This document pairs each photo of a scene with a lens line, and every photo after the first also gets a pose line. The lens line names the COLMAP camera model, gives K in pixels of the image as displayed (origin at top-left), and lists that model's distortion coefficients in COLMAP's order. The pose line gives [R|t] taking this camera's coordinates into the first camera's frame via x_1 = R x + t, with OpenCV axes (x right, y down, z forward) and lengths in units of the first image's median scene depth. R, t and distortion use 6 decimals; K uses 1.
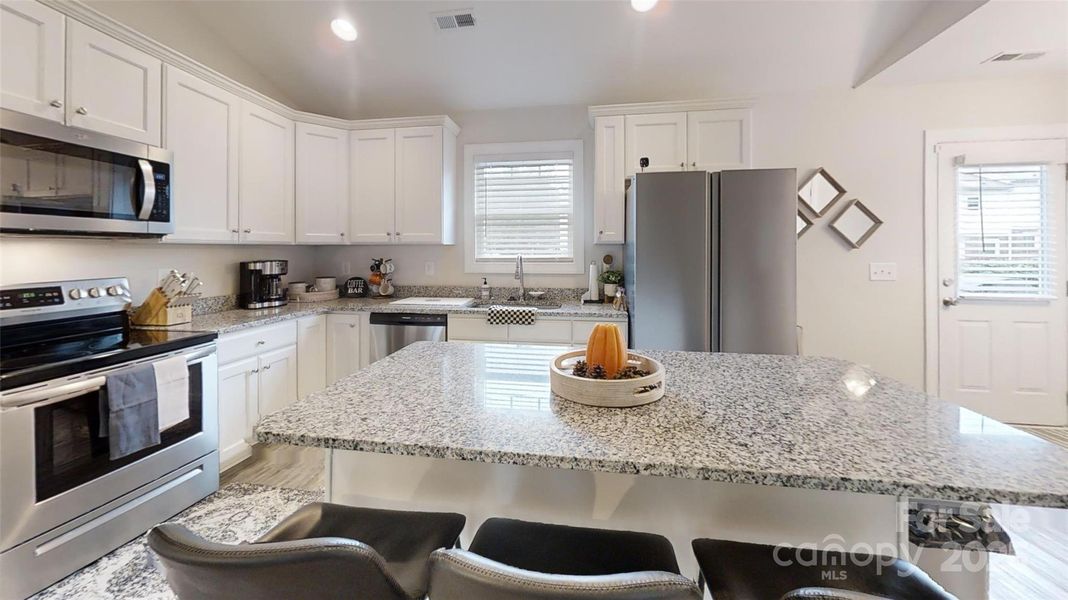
lens RADIAL K [[385.8, 0, 537.1], [0, 385.8, 252.0], [0, 0, 1]] dist [0.001452, 0.000357]
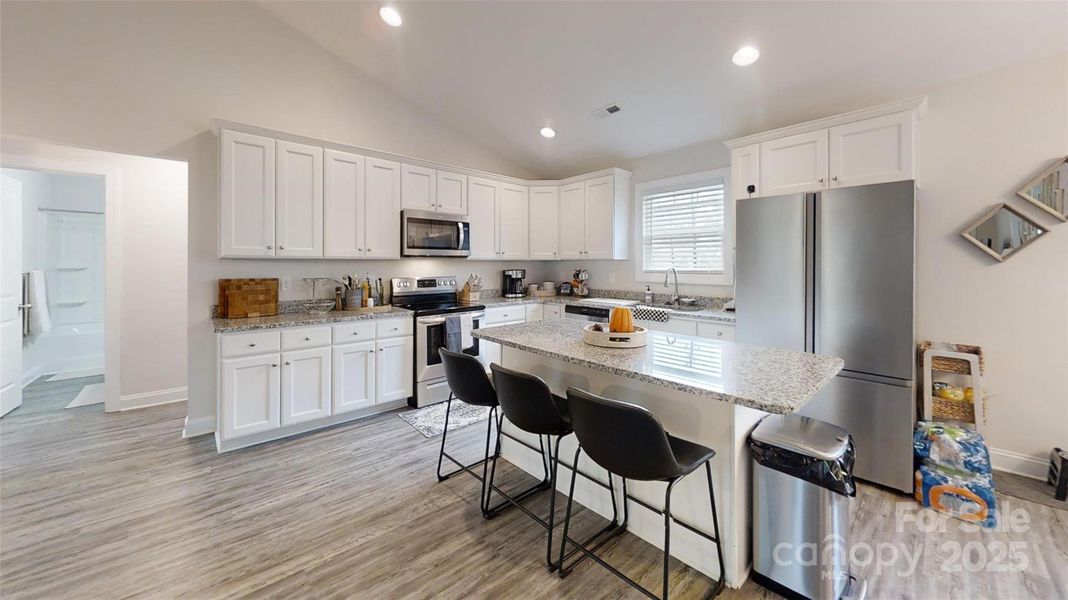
lens RADIAL K [[385.8, 0, 537.1], [0, 385.8, 252.0], [0, 0, 1]] dist [0.001452, 0.000357]
pose [[0.776358, -0.016638, -0.630073, 0.441103], [-0.004939, 0.999460, -0.032478, -0.001969], [0.630273, 0.028327, 0.775856, -0.262042]]
